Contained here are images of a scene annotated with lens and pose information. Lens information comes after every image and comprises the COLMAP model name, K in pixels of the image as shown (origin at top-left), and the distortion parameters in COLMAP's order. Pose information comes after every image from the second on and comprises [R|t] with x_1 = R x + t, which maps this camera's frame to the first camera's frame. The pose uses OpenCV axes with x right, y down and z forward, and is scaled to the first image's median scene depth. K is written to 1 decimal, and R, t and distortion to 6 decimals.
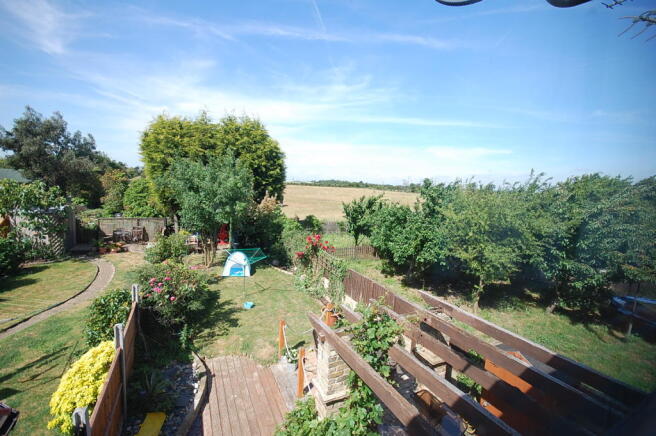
lens RADIAL K [[289.6, 0, 328.0], [0, 289.6, 218.0], [0, 0, 1]] dist [0.024062, -0.022044]
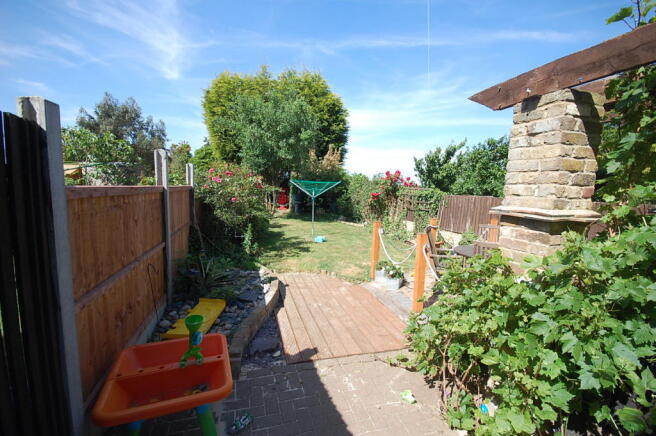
lens RADIAL K [[289.7, 0, 328.0], [0, 289.7, 218.0], [0, 0, 1]] dist [-0.002418, -0.000072]
pose [[0.985352, -0.008600, -0.170314, -0.084053], [0.005208, 0.999779, -0.020354, 0.194968], [0.170452, 0.019168, 0.985180, 0.151776]]
